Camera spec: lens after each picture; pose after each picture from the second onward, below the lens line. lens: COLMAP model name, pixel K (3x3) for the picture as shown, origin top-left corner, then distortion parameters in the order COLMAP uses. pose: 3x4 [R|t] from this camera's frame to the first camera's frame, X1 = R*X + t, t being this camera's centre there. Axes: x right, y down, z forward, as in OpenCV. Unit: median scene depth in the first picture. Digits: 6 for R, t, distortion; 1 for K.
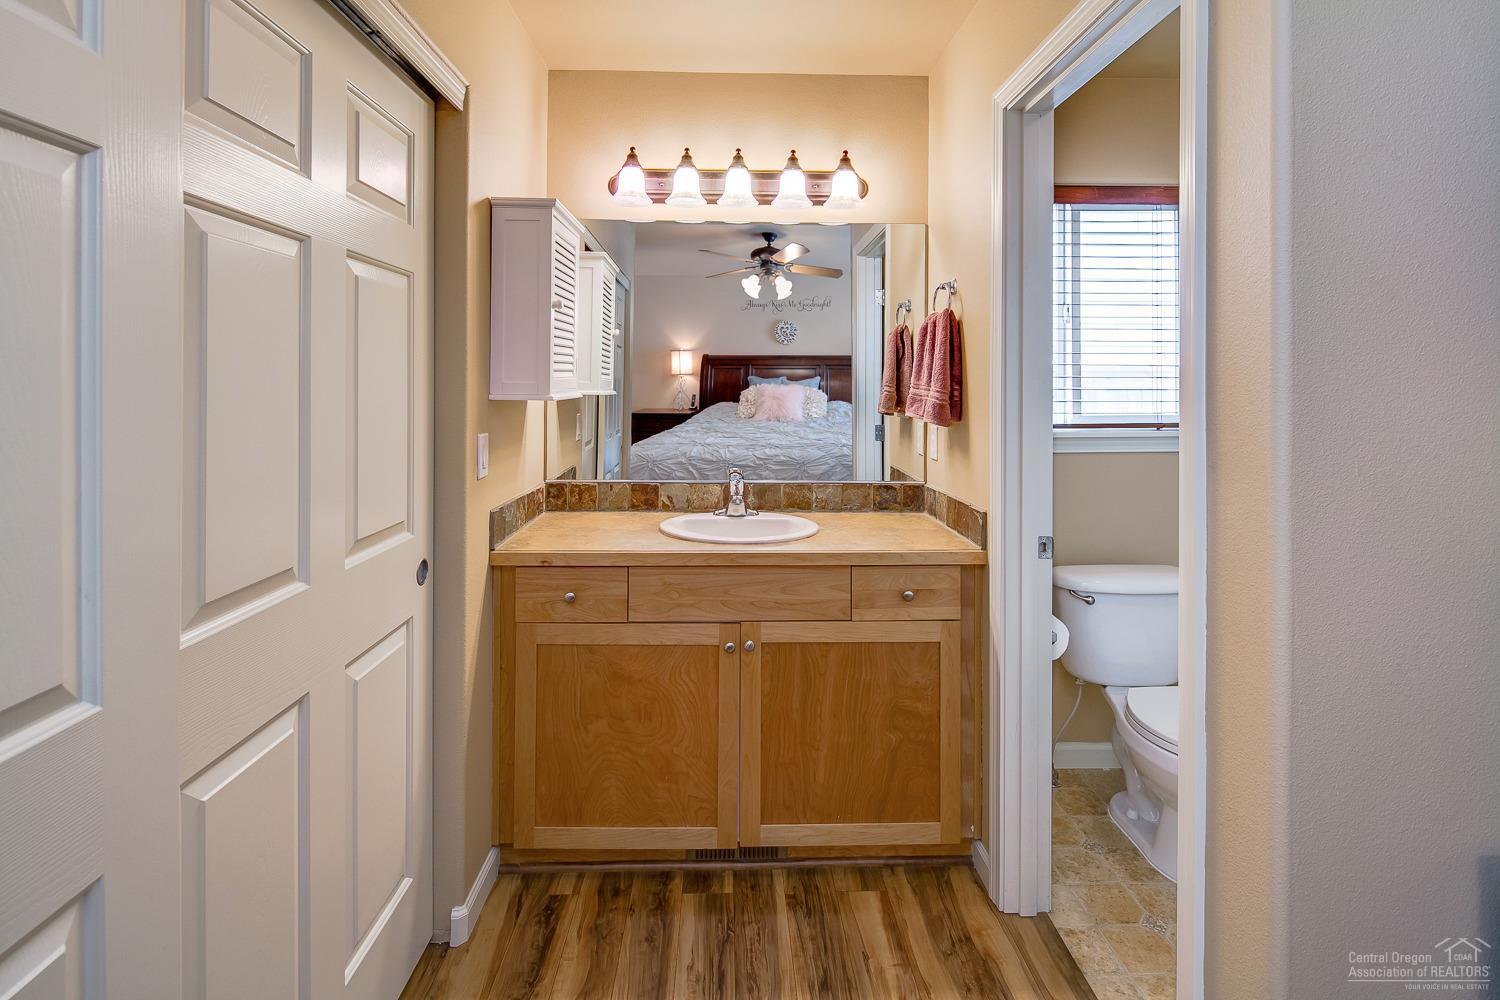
lens RADIAL K [[719.2, 0, 749.1], [0, 719.2, 379.6], [0, 0, 1]] dist [-0.000617, -0.000533]
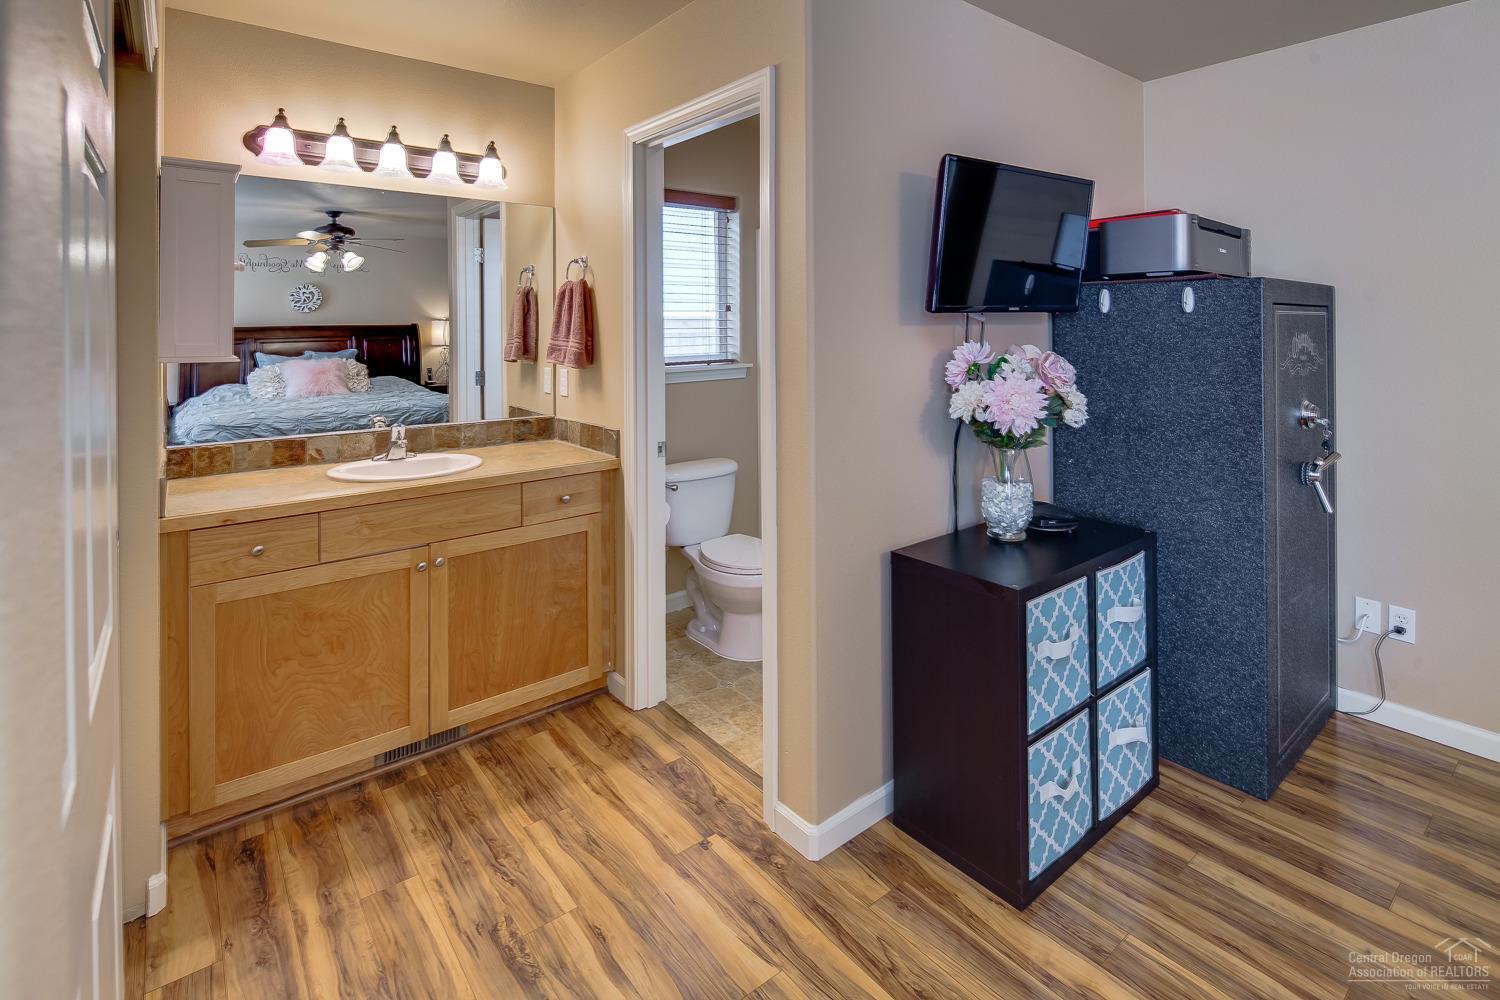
lens RADIAL K [[723.0, 0, 739.3], [0, 723.0, 328.2], [0, 0, 1]] dist [-0.001500, -0.000952]
pose [[0.804873, -0.012533, 0.593314, -0.297624], [0.007384, 0.999911, 0.011104, -0.023624], [-0.593401, -0.004556, 0.804894, -0.243774]]
